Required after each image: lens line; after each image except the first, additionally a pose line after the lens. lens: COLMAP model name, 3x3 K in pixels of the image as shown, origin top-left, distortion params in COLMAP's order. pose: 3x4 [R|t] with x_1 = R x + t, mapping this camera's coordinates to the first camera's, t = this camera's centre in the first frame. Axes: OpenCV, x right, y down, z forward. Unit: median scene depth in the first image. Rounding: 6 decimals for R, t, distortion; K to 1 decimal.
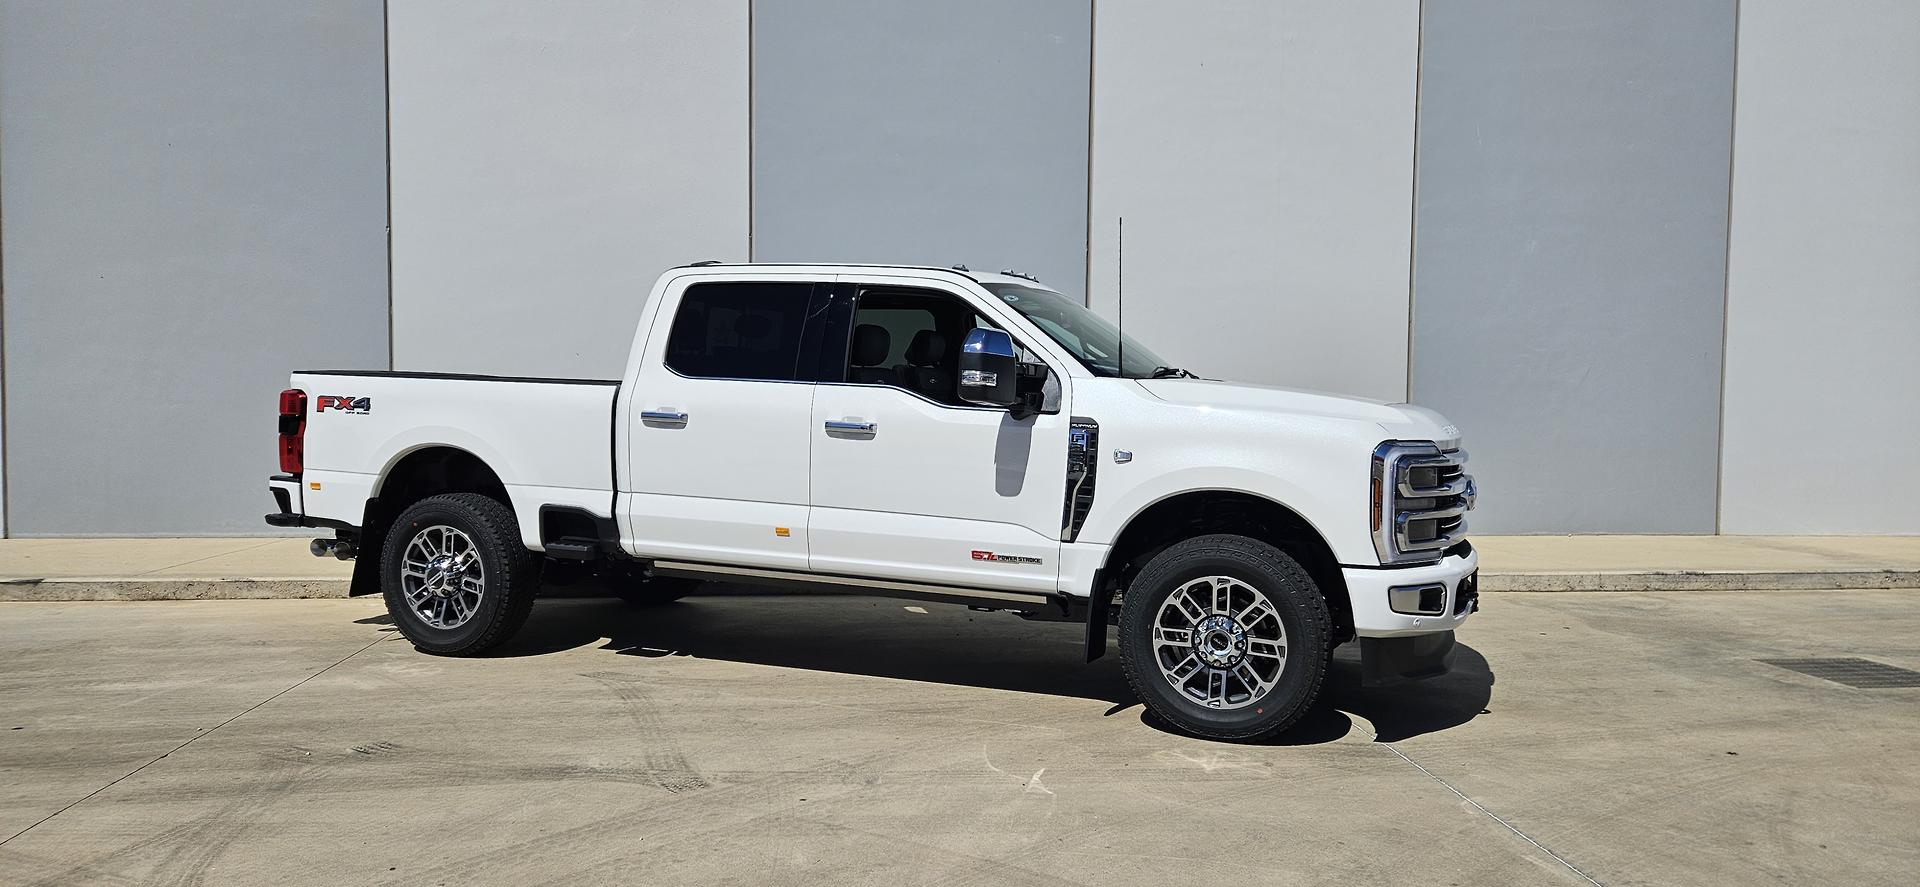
lens RADIAL K [[1293.5, 0, 944.6], [0, 1293.5, 445.6], [0, 0, 1]] dist [0.060481, -0.007617]
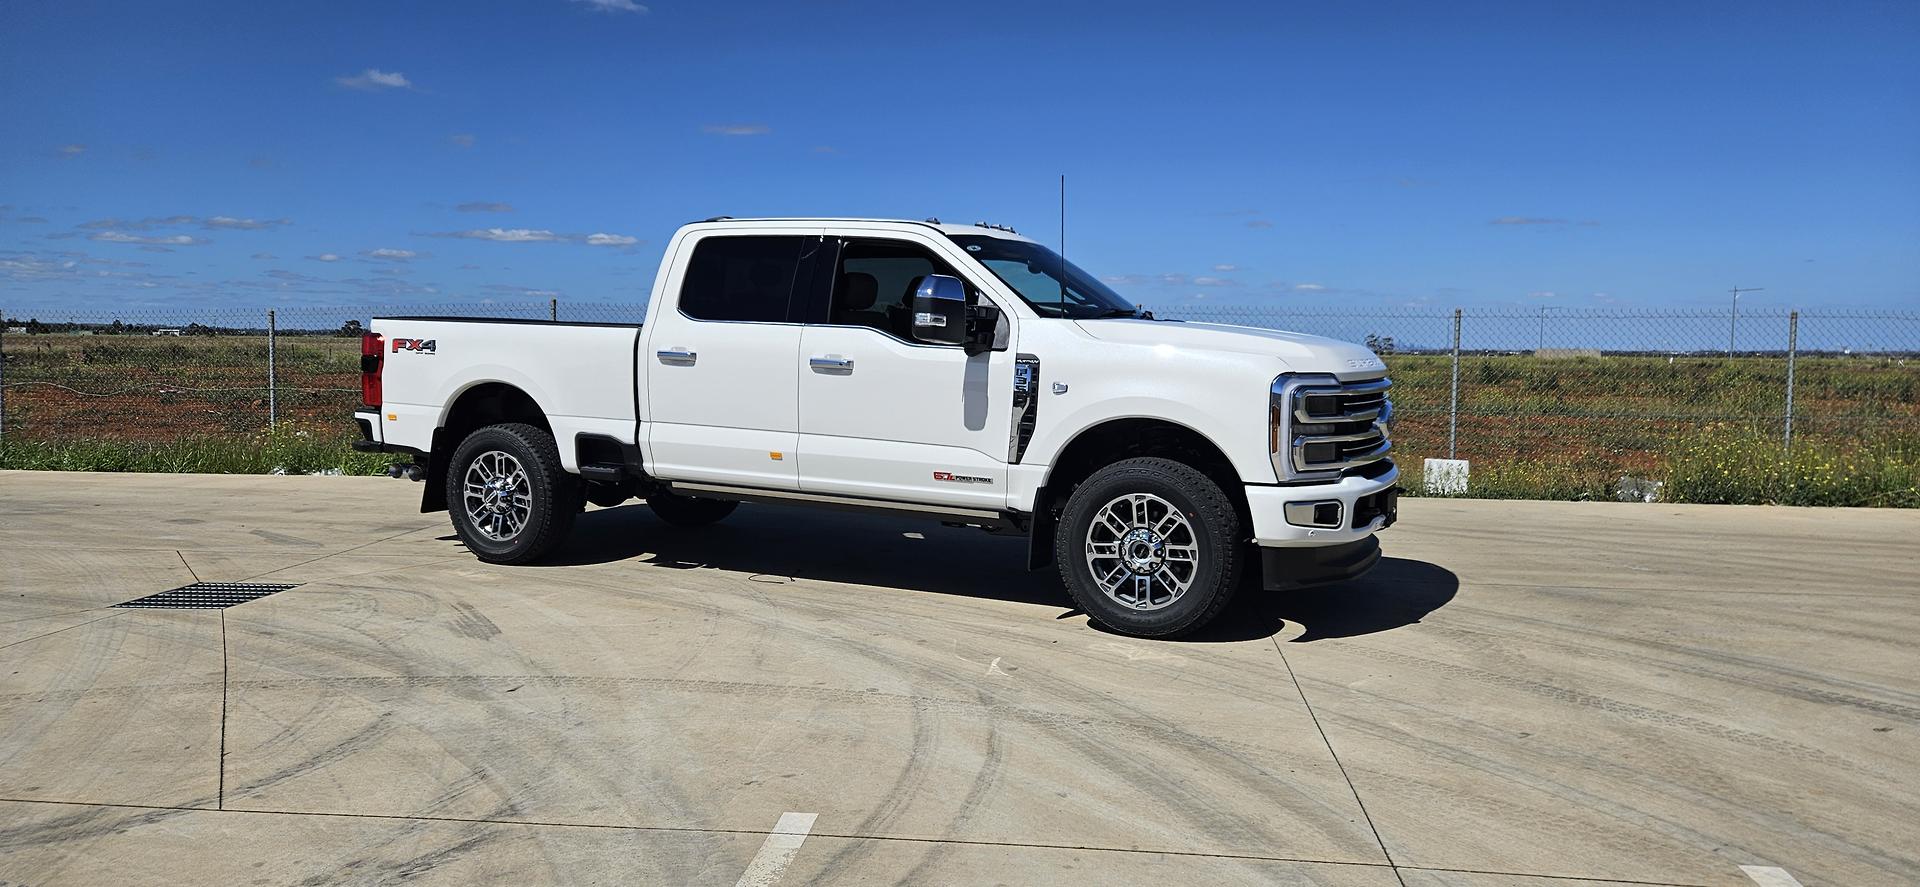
lens RADIAL K [[1293.5, 0, 952.9], [0, 1293.5, 438.2], [0, 0, 1]] dist [0.060481, -0.007617]
pose [[0.996712, 0.001385, -0.081016, 0.123339], [0.001592, 0.999326, 0.036675, 0.009483], [0.081012, -0.036683, 0.996038, -0.123445]]
